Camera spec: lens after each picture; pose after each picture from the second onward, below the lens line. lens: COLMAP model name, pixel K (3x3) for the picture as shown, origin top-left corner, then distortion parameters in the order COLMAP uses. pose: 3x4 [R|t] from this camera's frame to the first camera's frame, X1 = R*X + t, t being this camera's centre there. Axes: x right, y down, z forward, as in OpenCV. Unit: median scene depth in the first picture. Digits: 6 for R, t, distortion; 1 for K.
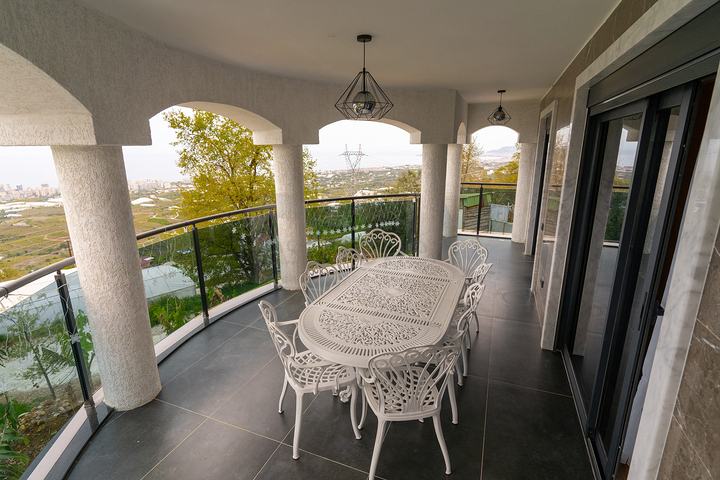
lens RADIAL K [[350.3, 0, 347.3], [0, 350.3, 239.6], [0, 0, 1]] dist [0.005371, 0.000570]
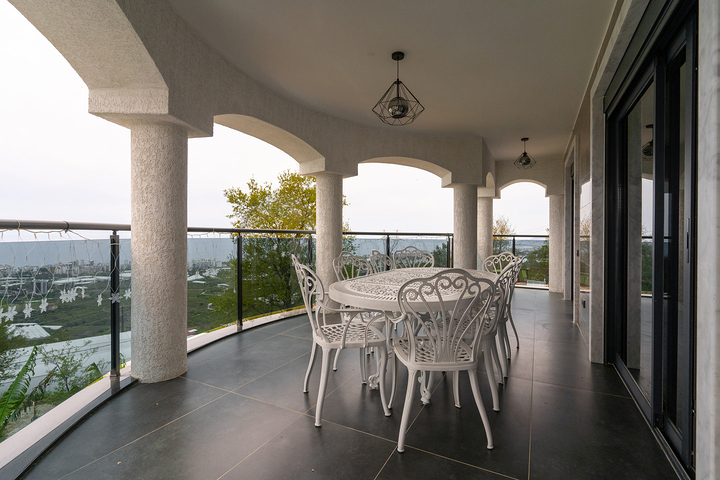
lens RADIAL K [[335.3, 0, 360.0], [0, 335.3, 240.0], [0, 0, 1]] dist [0.007393, -0.000017]
pose [[0.997098, 0.018126, -0.073938, 0.010716], [-0.035226, 0.970862, -0.237036, 0.209032], [0.067487, 0.238953, 0.968683, 0.027550]]
